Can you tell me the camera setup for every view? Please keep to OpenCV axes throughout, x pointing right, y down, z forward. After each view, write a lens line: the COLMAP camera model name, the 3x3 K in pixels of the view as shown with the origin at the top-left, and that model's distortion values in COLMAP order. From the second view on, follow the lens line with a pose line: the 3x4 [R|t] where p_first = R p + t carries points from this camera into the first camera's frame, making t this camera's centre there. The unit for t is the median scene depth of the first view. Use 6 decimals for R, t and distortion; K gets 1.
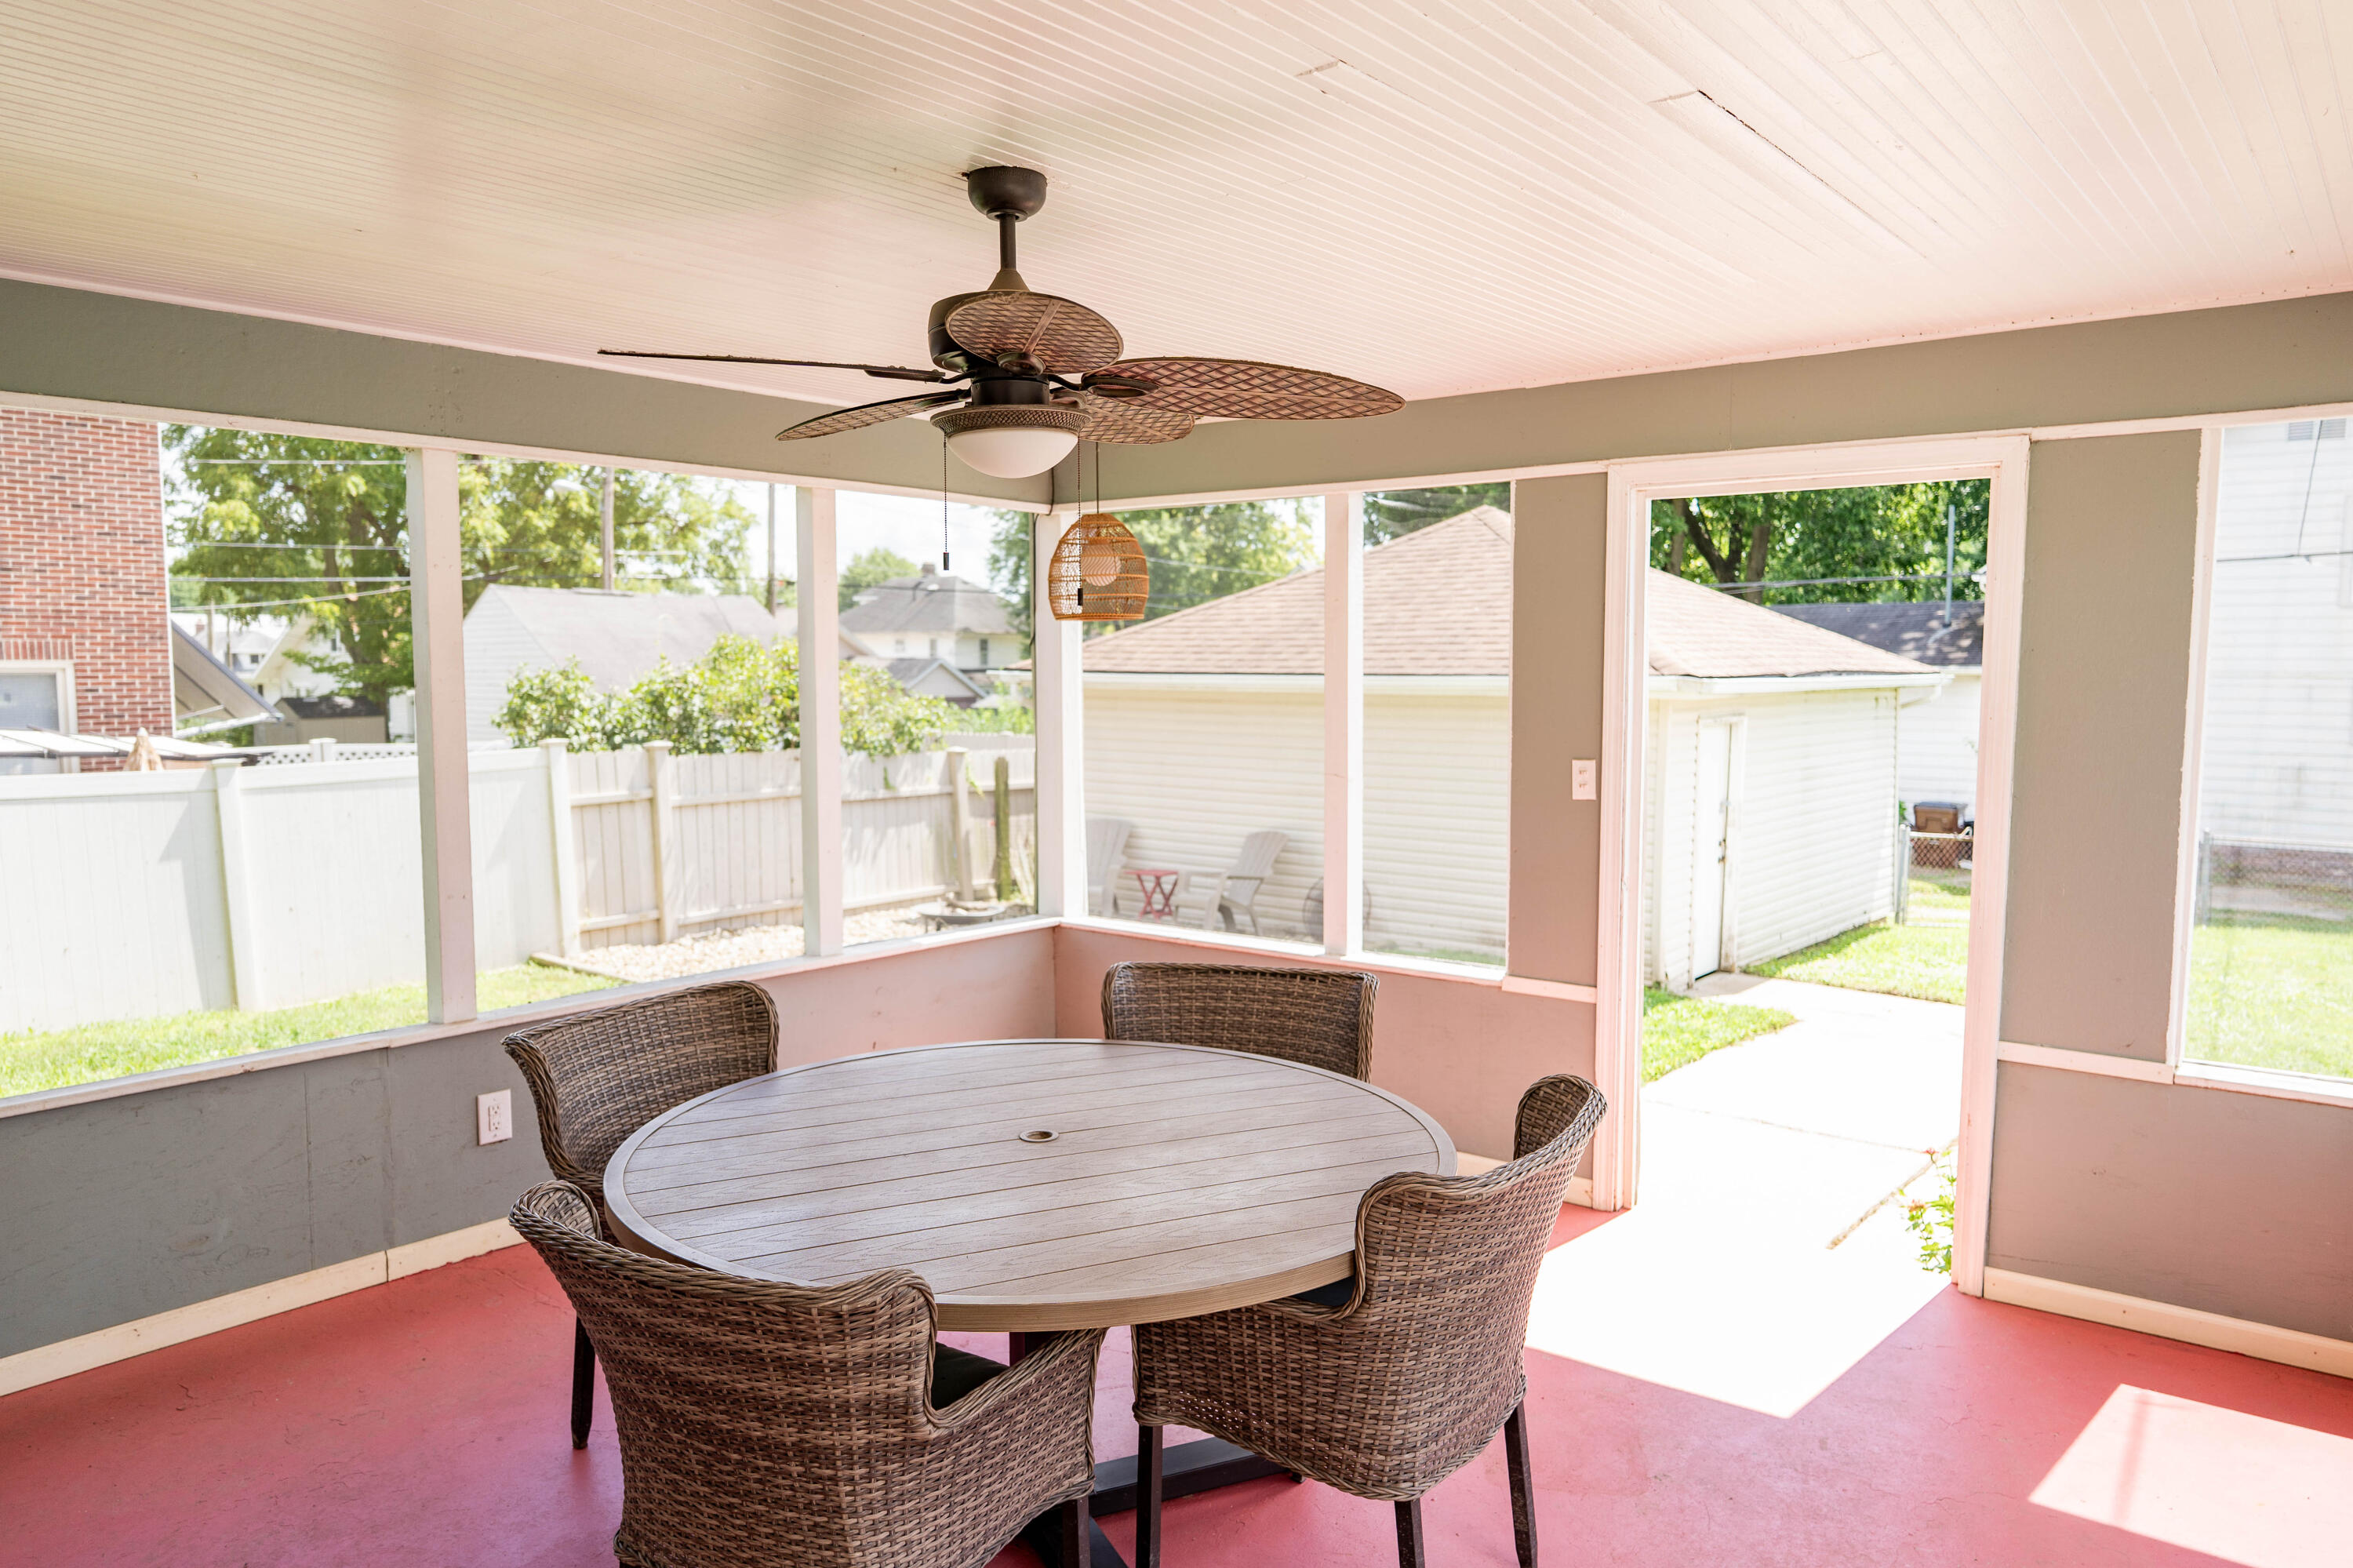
lens RADIAL K [[1598.3, 0, 1182.6], [0, 1598.3, 785.8], [0, 0, 1]] dist [-0.007574, 0.001269]
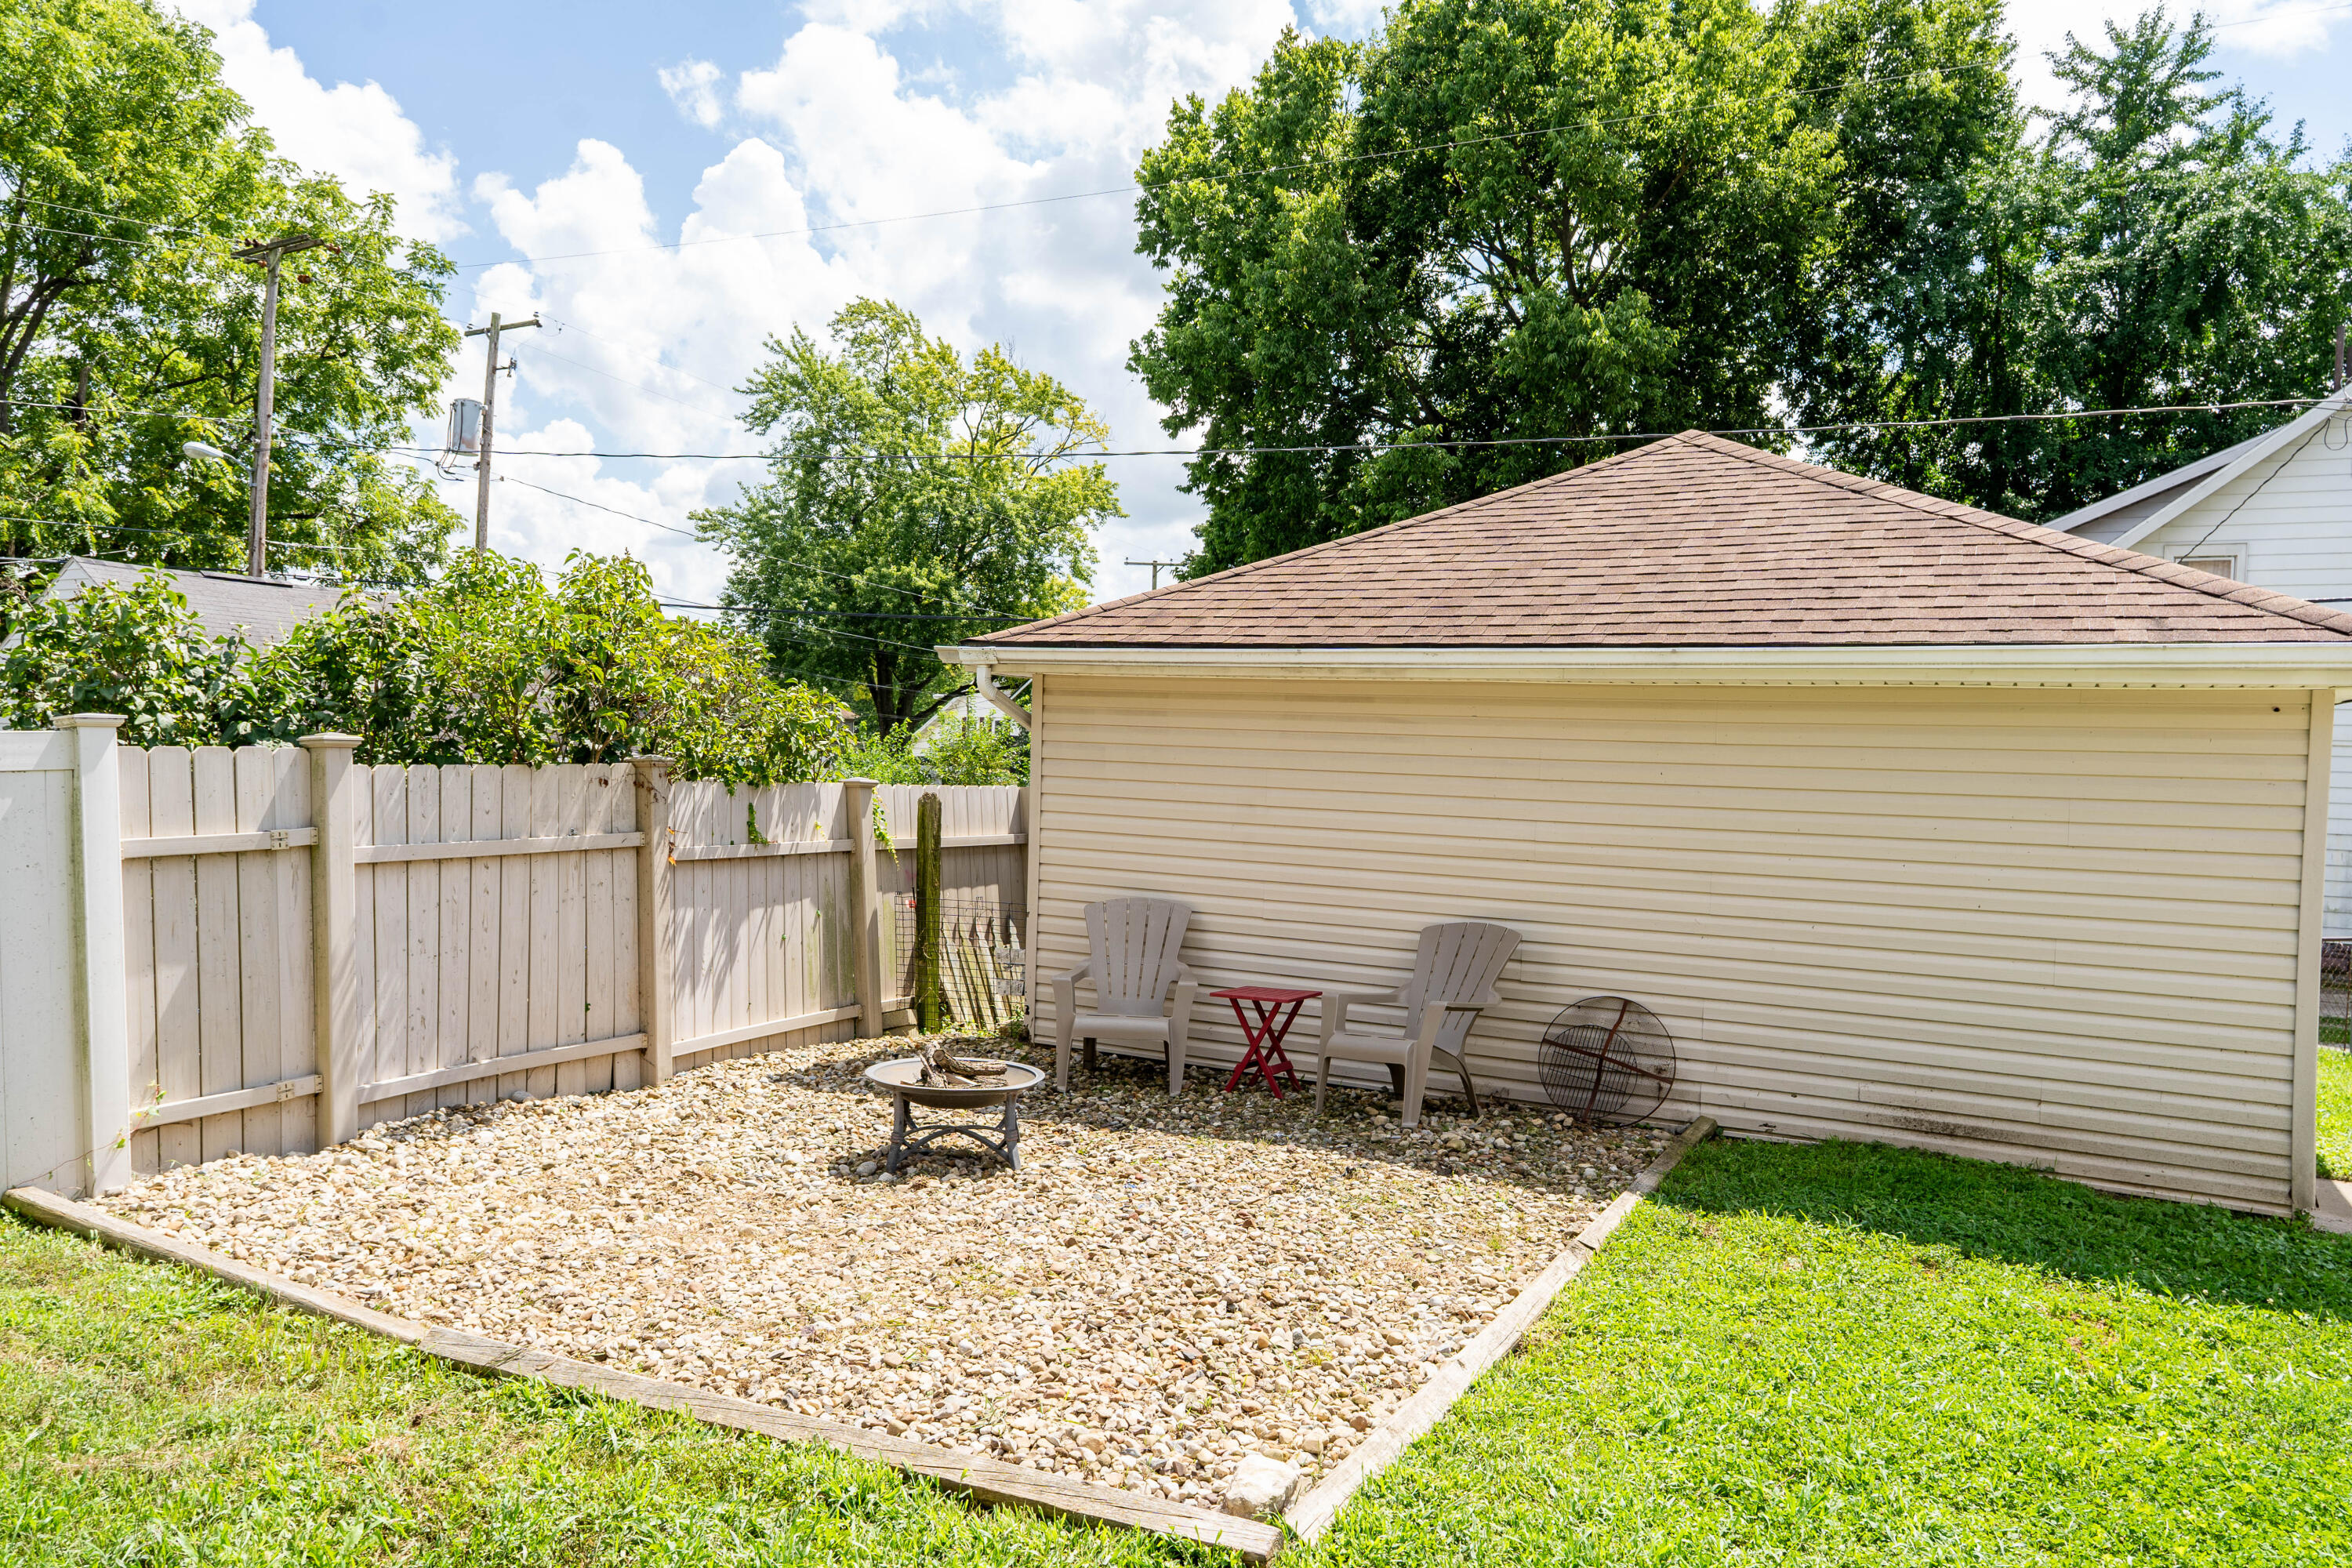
lens RADIAL K [[1597.6, 0, 1182.1], [0, 1597.6, 785.8], [0, 0, 1]] dist [-0.007574, 0.001269]
pose [[0.983431, 0.023589, 0.179742, -0.141817], [-0.014708, 0.998611, -0.050586, 0.008873], [-0.180686, 0.047104, 0.982412, 0.420719]]
